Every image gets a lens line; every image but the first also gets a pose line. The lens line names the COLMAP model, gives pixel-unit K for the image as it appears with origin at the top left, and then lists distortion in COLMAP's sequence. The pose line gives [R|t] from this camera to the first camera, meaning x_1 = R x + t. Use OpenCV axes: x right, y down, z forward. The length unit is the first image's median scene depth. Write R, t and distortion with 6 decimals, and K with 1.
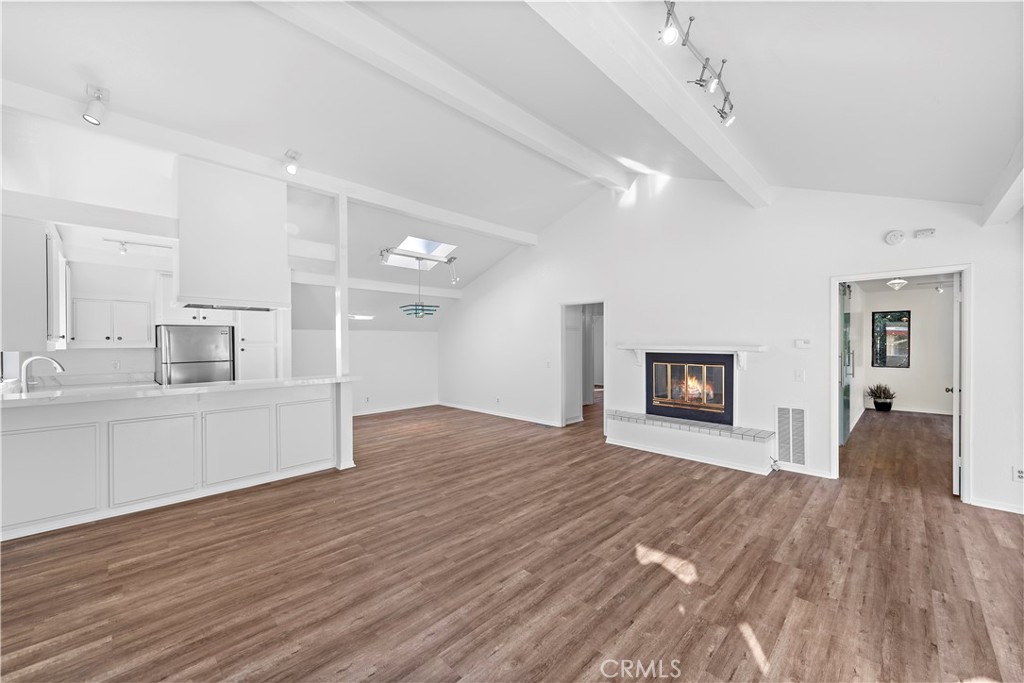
lens RADIAL K [[399.4, 0, 514.8], [0, 399.4, 343.7], [0, 0, 1]] dist [0.016559, -0.001431]
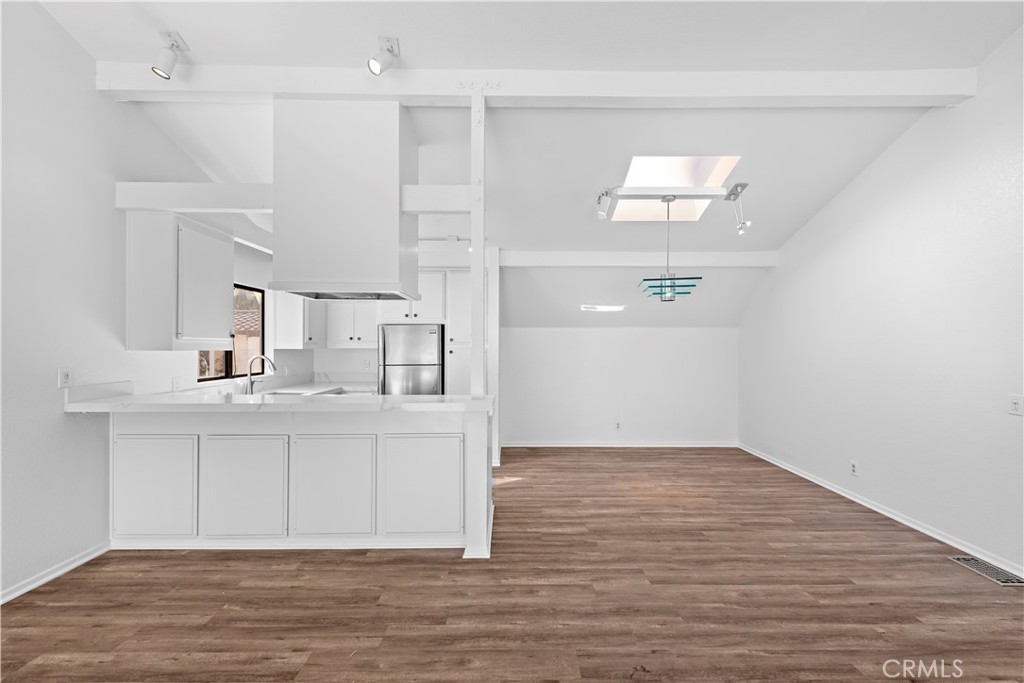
lens RADIAL K [[430.1, 0, 515.6], [0, 430.1, 344.2], [0, 0, 1]] dist [0.014321, -0.001875]
pose [[0.702628, 0.005335, -0.711537, 0.079945], [-0.008615, 0.999962, -0.001010, -0.002149], [0.711505, 0.006840, 0.702648, 0.682025]]
